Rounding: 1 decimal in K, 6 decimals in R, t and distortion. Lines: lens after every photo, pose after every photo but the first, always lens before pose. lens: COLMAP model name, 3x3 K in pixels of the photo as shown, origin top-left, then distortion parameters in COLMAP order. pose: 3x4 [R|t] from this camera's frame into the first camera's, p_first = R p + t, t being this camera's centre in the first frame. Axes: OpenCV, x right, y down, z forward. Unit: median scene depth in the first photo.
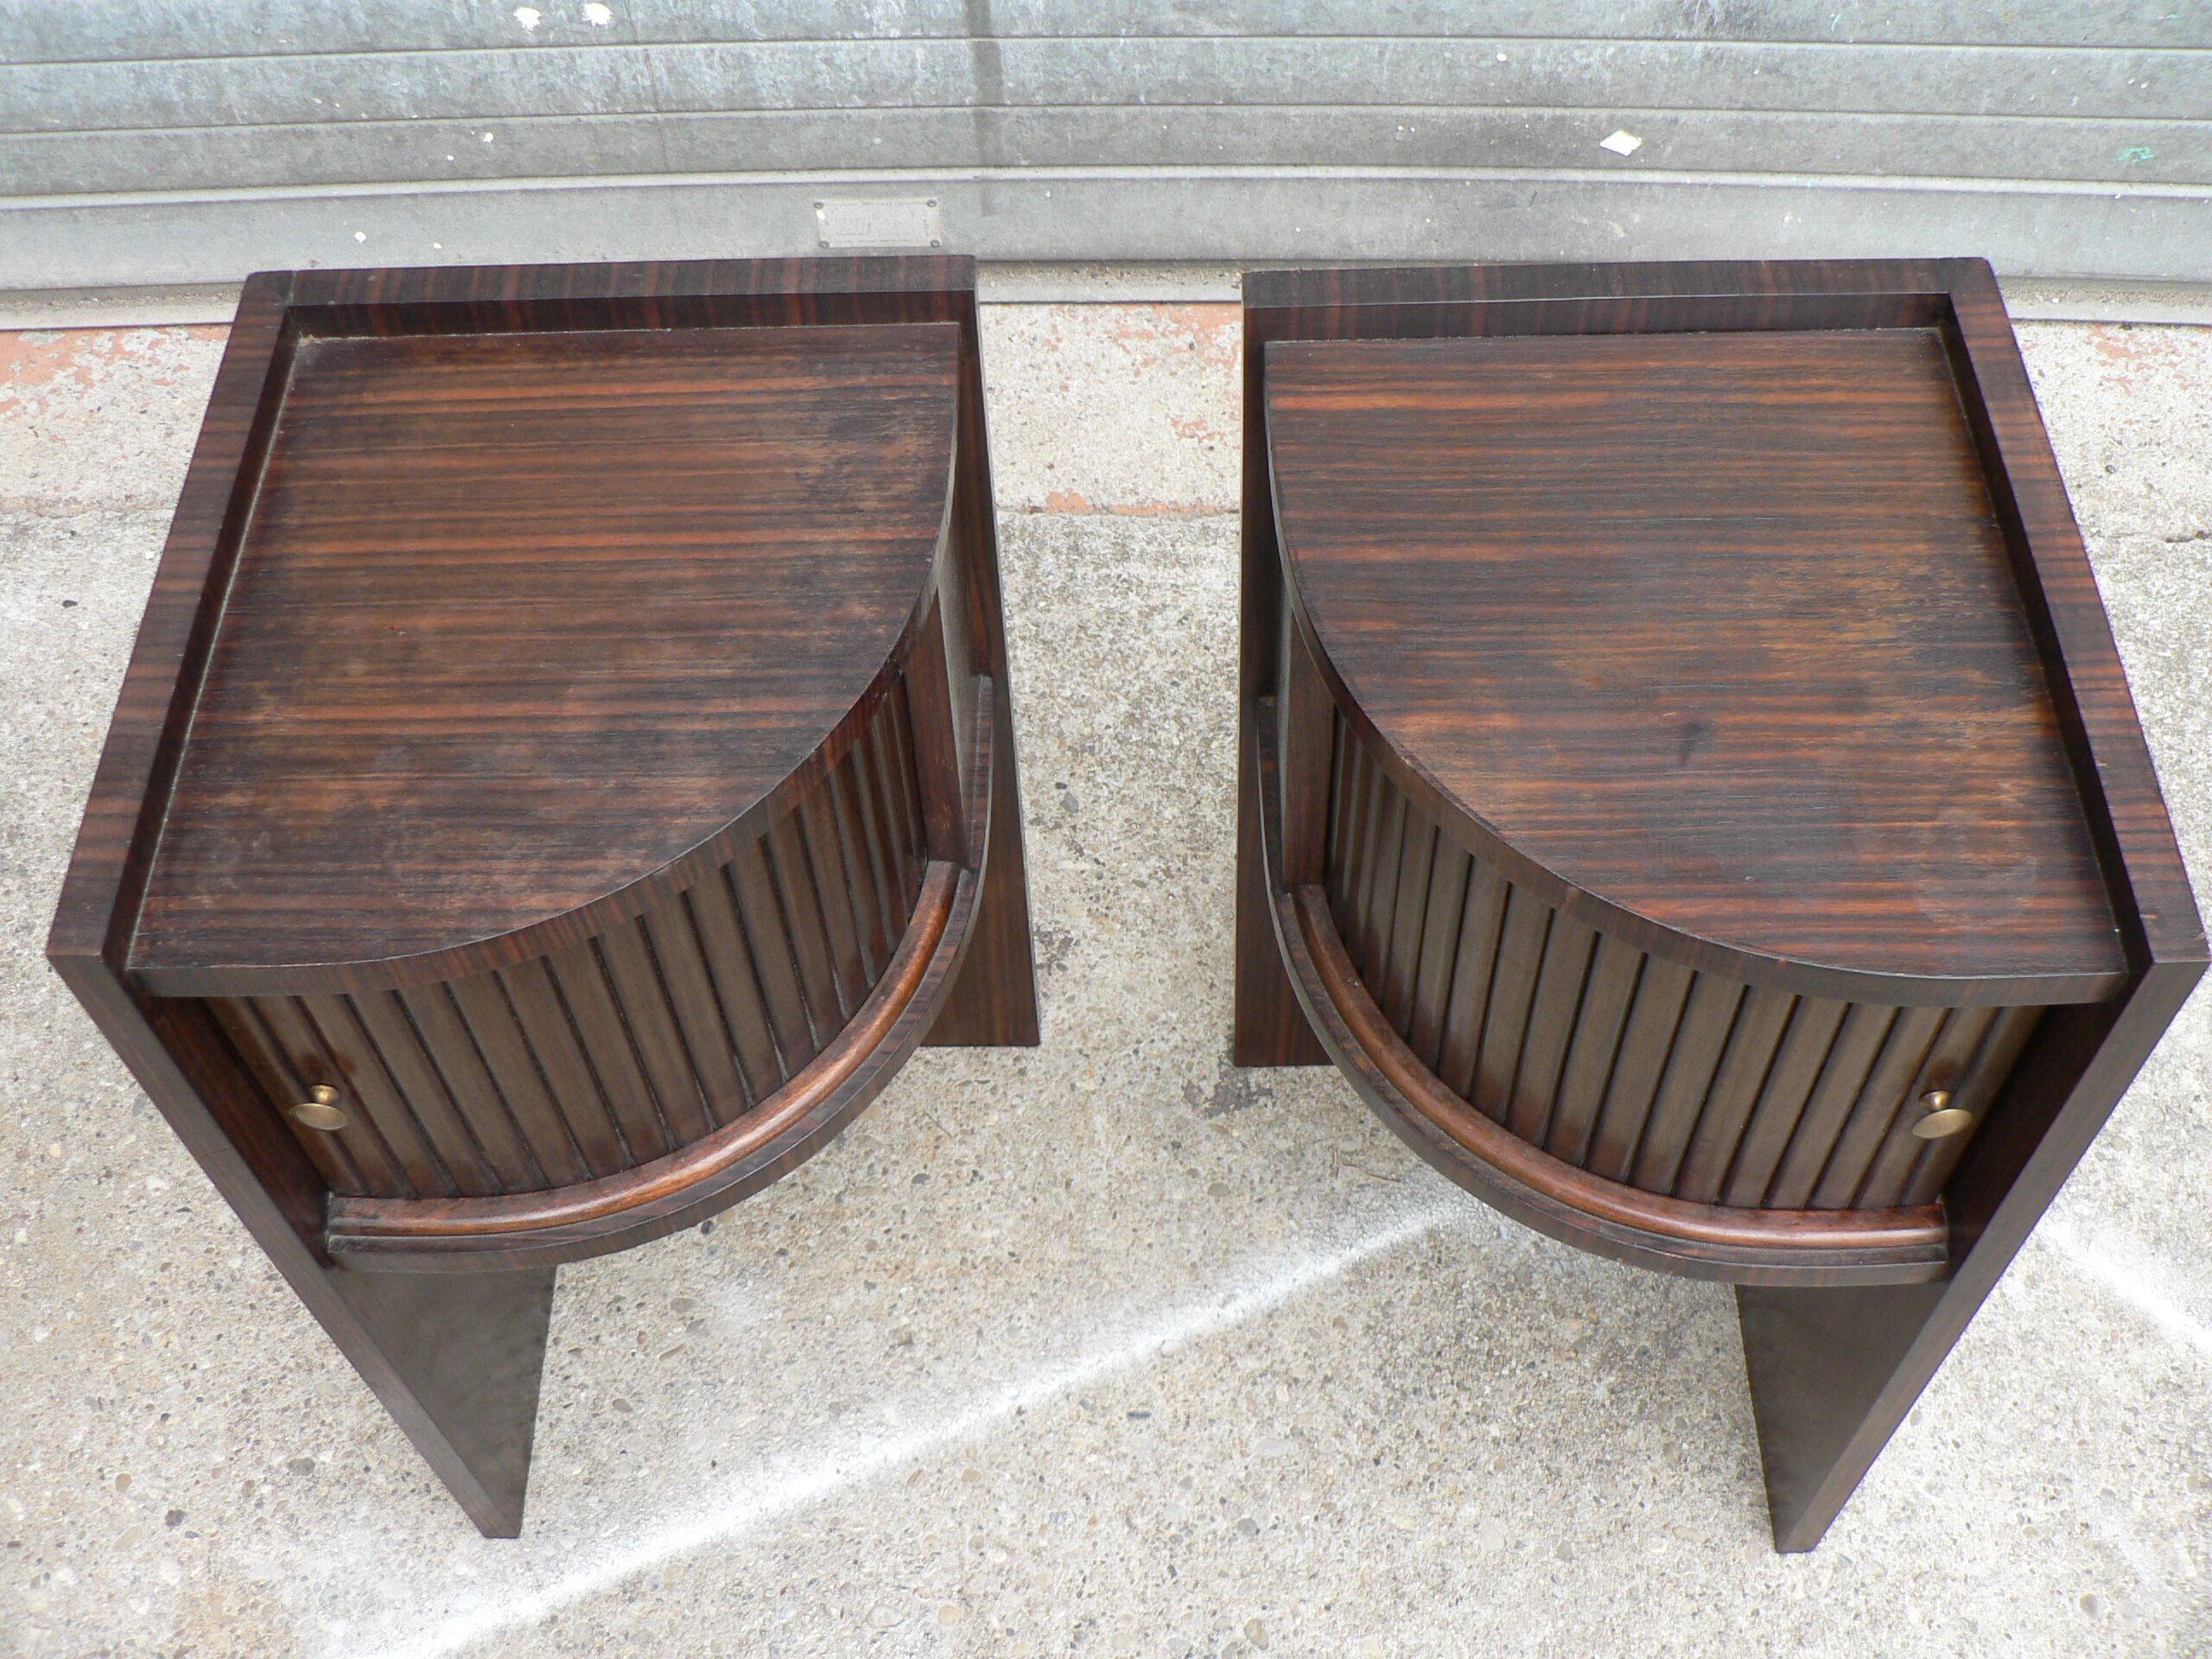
lens RADIAL K [[2432.3, 0, 1100.1], [0, 2432.3, 775.4], [0, 0, 1]] dist [-0.192724, 0.219291]
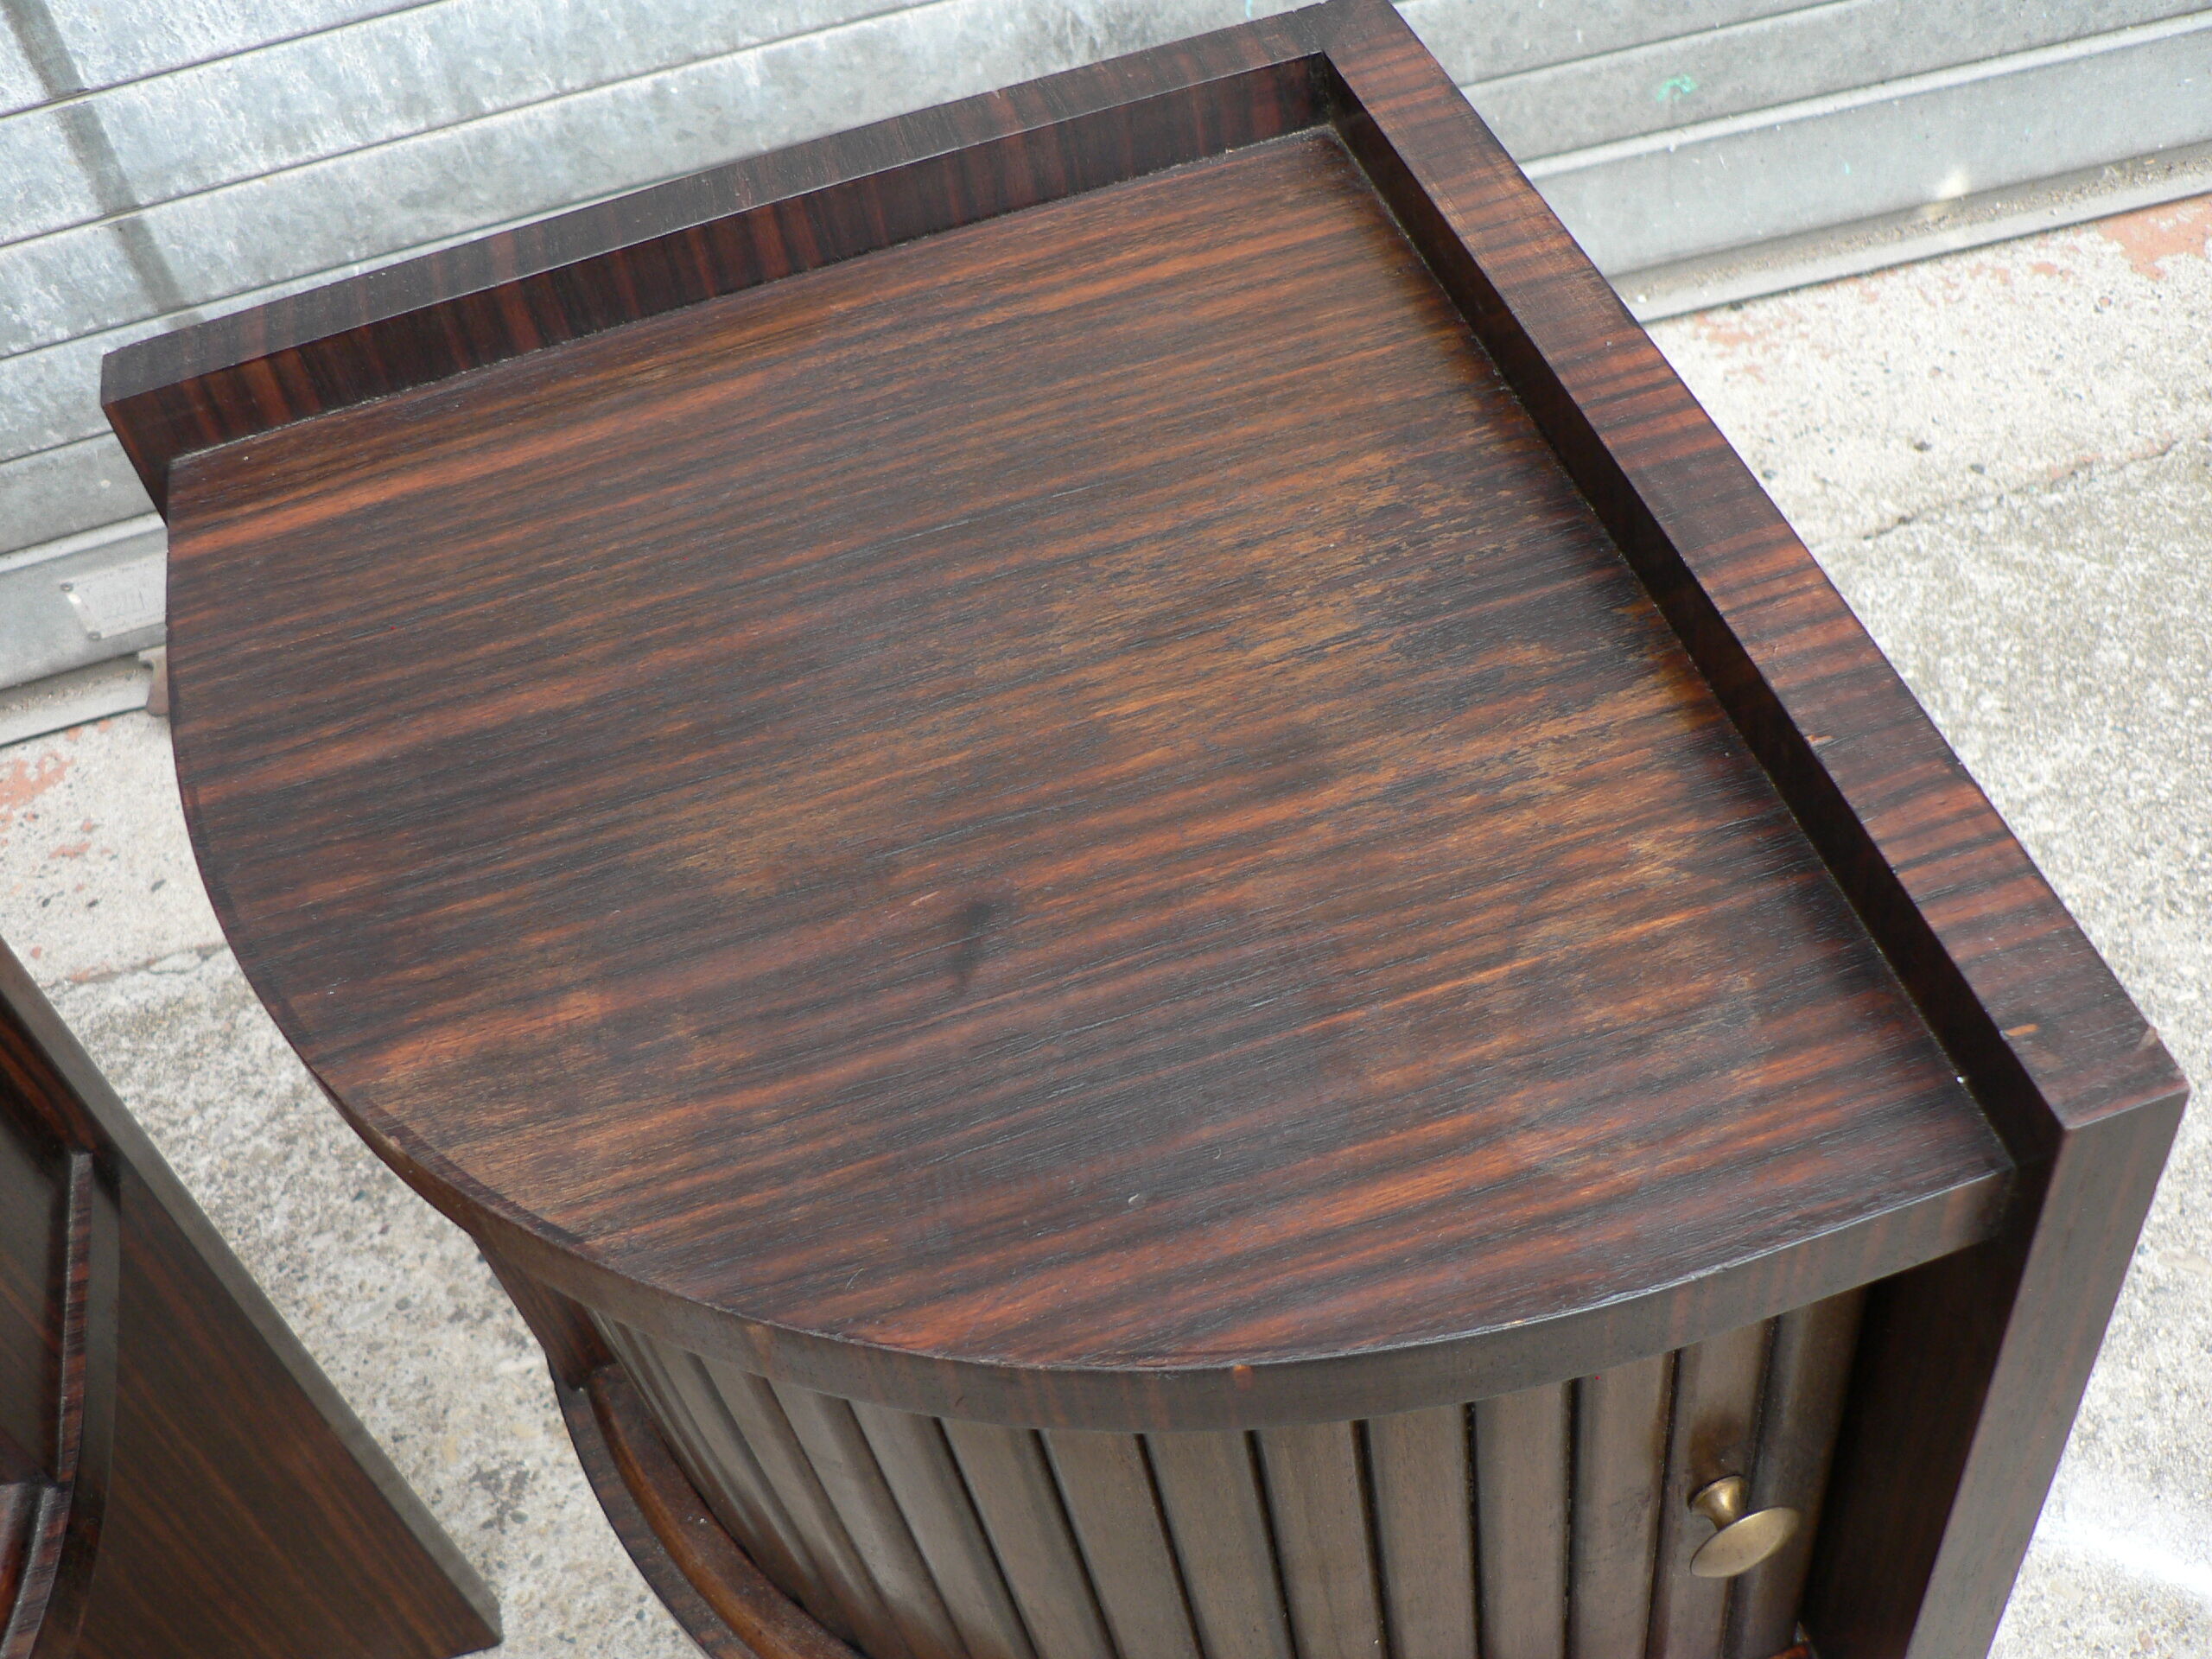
lens RADIAL K [[2422.0, 0, 1084.5], [0, 2422.0, 778.1], [0, 0, 1]] dist [-0.201013, 0.234358]
pose [[0.961360, -0.258318, 0.095176, 0.213154], [0.269758, 0.952923, -0.138448, 0.024816], [-0.054932, 0.158773, 0.985786, 0.490629]]
